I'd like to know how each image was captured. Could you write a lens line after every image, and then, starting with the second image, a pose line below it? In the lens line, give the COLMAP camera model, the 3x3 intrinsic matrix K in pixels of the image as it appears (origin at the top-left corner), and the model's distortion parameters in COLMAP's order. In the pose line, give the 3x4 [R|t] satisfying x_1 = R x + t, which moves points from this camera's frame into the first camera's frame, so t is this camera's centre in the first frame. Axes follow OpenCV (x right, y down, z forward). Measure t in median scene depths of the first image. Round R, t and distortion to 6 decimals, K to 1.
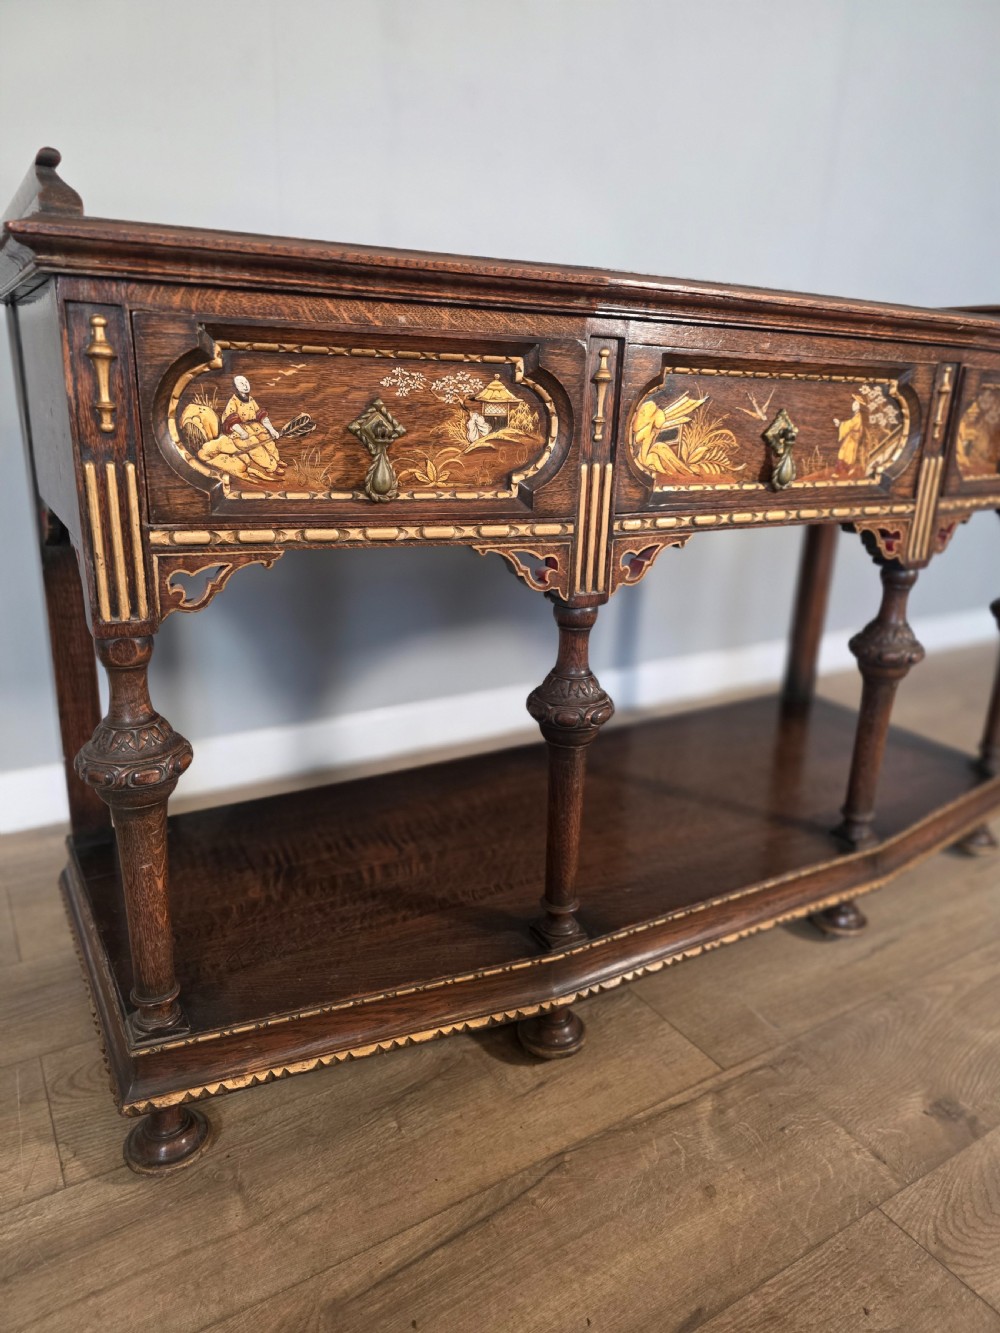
lens RADIAL K [[909.7, 0, 505.5], [0, 909.7, 664.2], [0, 0, 1]] dist [0.041673, -0.047657]
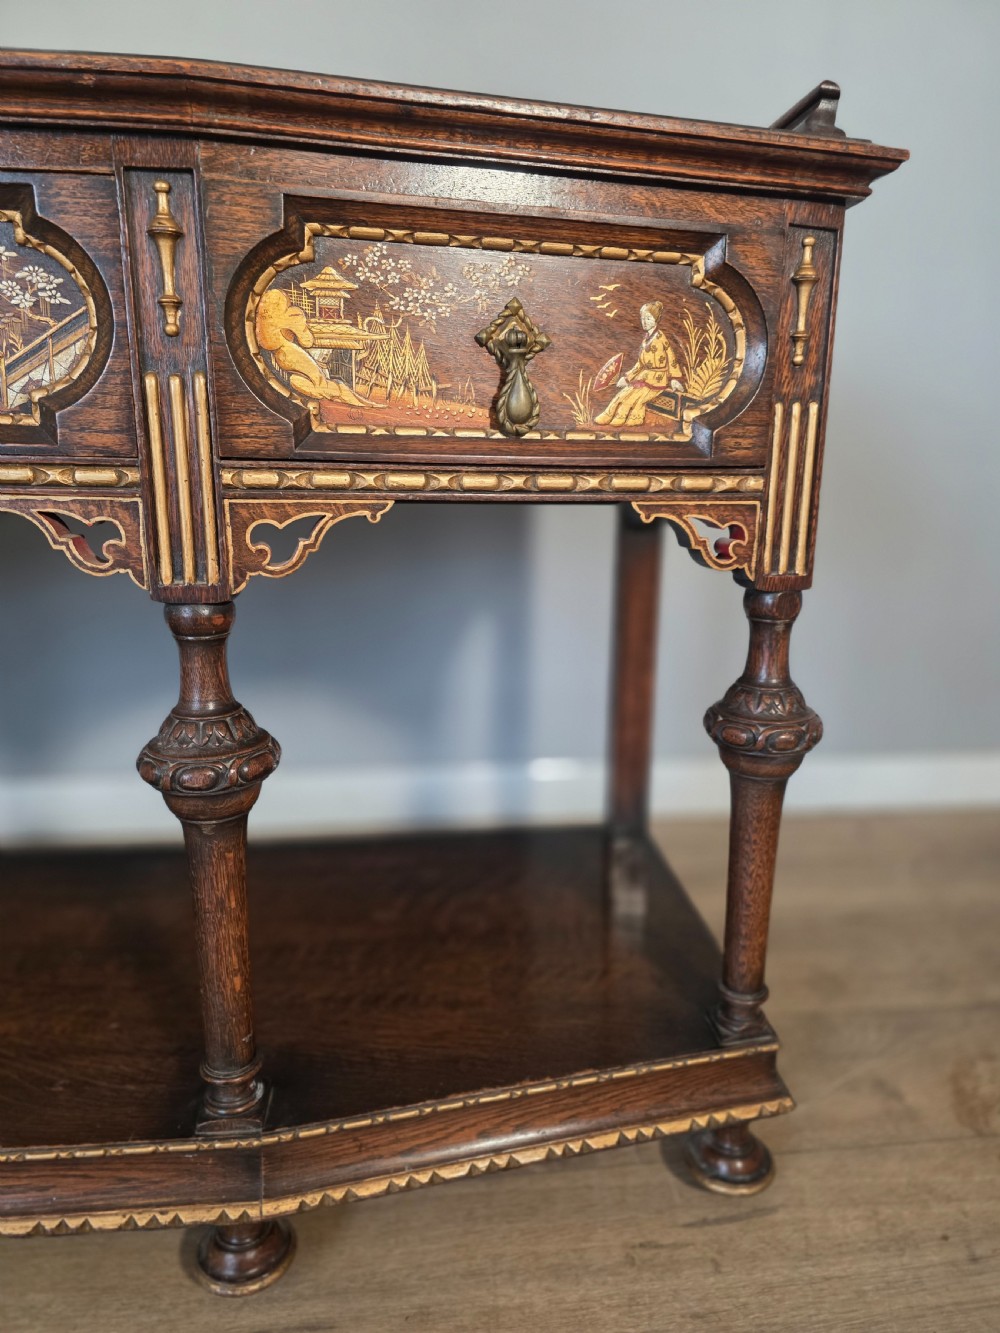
lens RADIAL K [[909.7, 0, 513.2], [0, 909.7, 677.8], [0, 0, 1]] dist [0.041673, -0.047657]
pose [[0.909725, 0.079021, -0.407623, 0.989726], [-0.107386, 0.993099, -0.047141, -0.072079], [0.401085, 0.086658, 0.911933, 0.753583]]
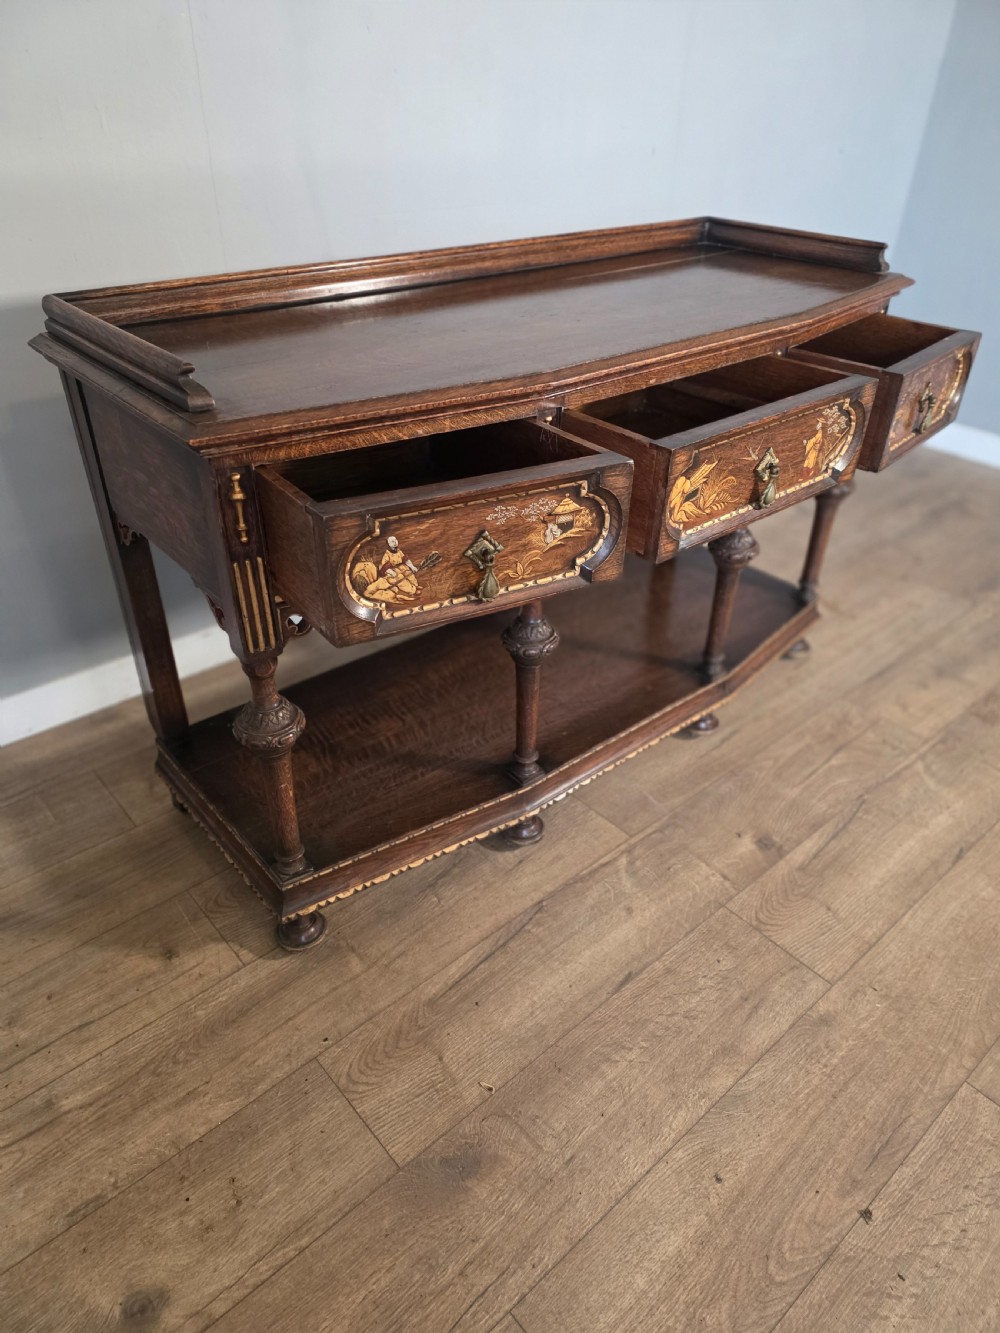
lens RADIAL K [[901.9, 0, 503.9], [0, 901.9, 676.0], [0, 0, 1]] dist [0.060088, -0.066667]
pose [[0.986126, -0.108911, 0.125277, -0.161683], [0.067677, 0.952887, 0.295679, -0.334298], [-0.151578, -0.283098, 0.947037, -0.410869]]
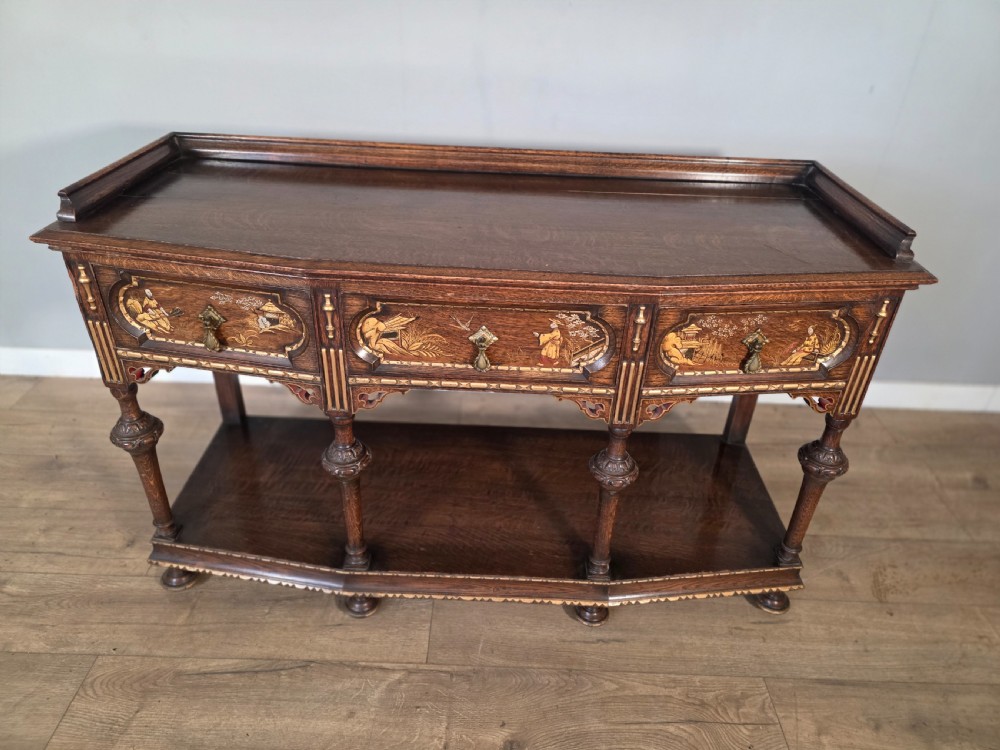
lens RADIAL K [[676.6, 0, 496.9], [0, 676.6, 368.9], [0, 0, 1]] dist [0.060088, -0.066667]
pose [[0.843335, 0.279377, -0.459059, 0.897738], [-0.166761, 0.948122, 0.270657, -0.539552], [0.510859, -0.151701, 0.846174, 0.035005]]
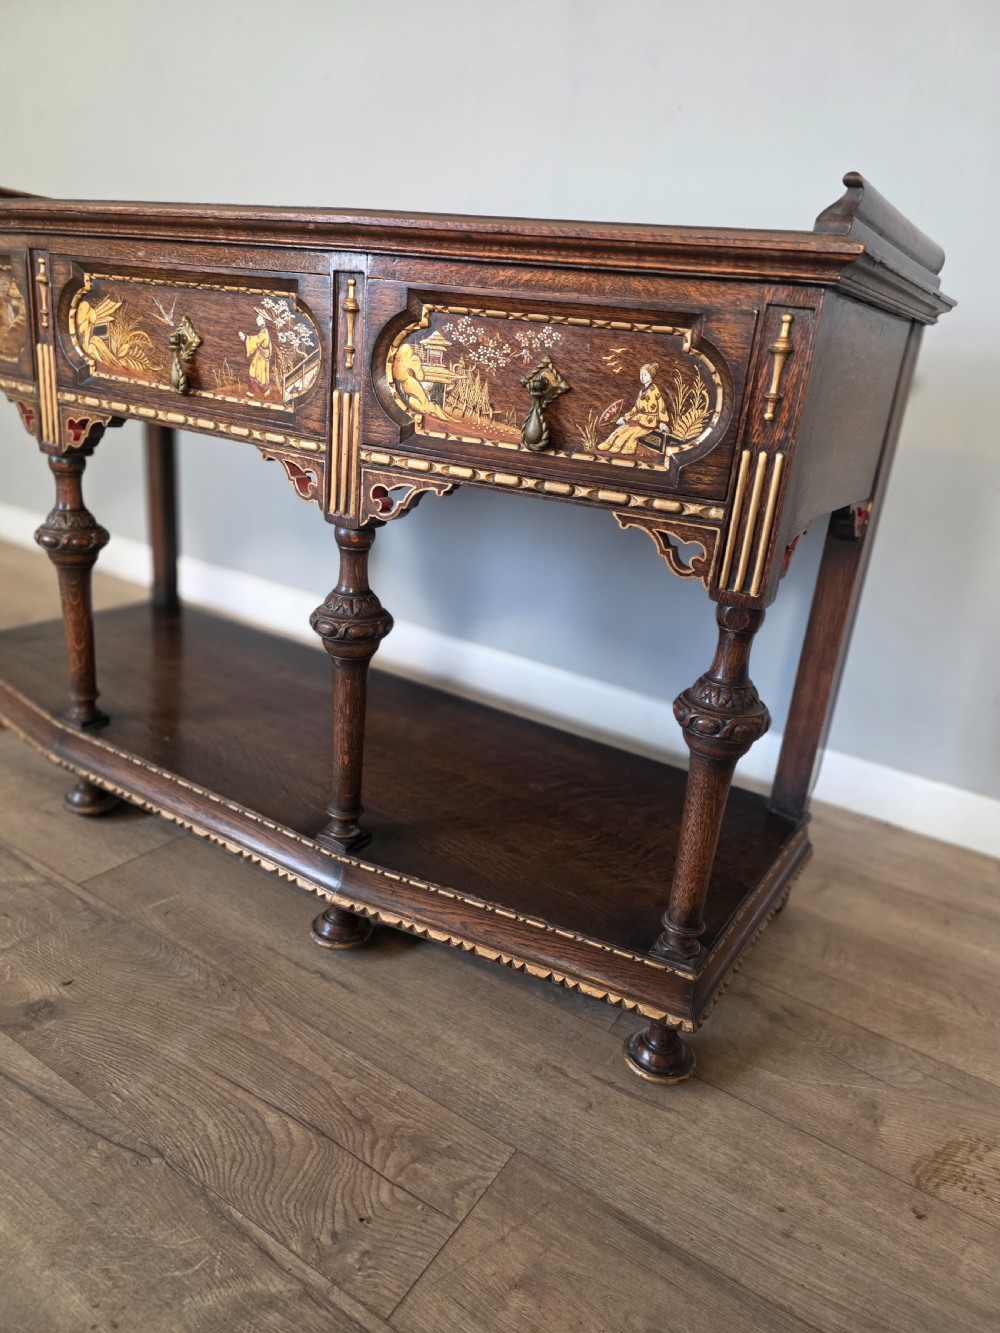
lens RADIAL K [[901.9, 0, 508.8], [0, 901.9, 668.4], [0, 0, 1]] dist [0.060088, -0.066667]
pose [[0.441767, 0.306129, -0.843284, 1.533099], [-0.346565, 0.925243, 0.154329, -0.201181], [0.827487, 0.224075, 0.514835, 0.885821]]
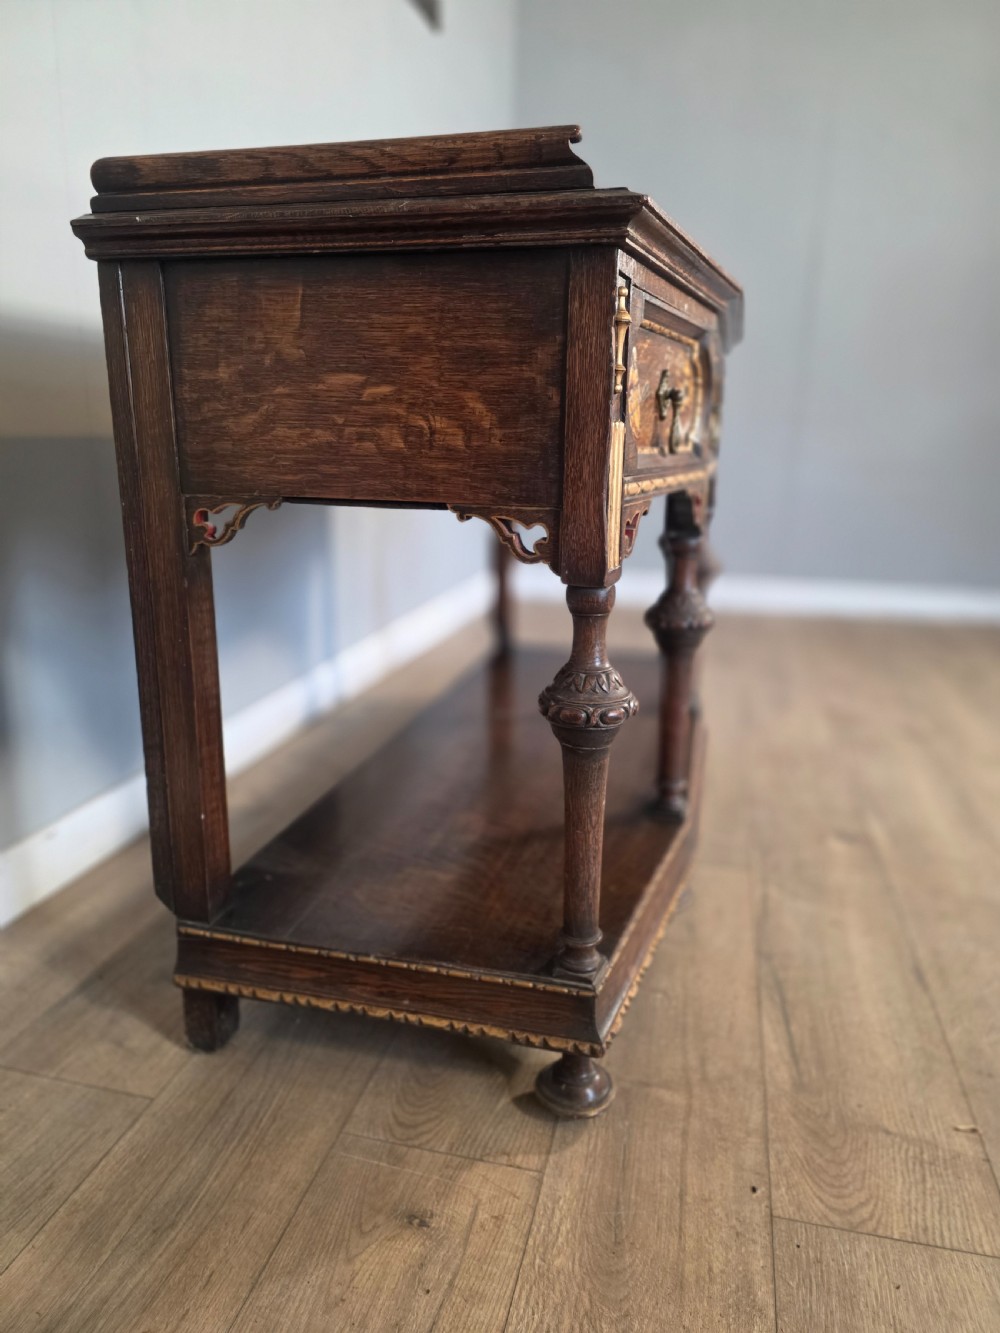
lens RADIAL K [[909.7, 0, 513.0], [0, 909.7, 663.2], [0, 0, 1]] dist [0.041673, -0.047657]
pose [[0.706369, -0.202313, 0.678316, -0.977423], [0.224035, 0.972920, 0.056881, -0.018931], [-0.671455, 0.111788, 0.732565, 0.227708]]
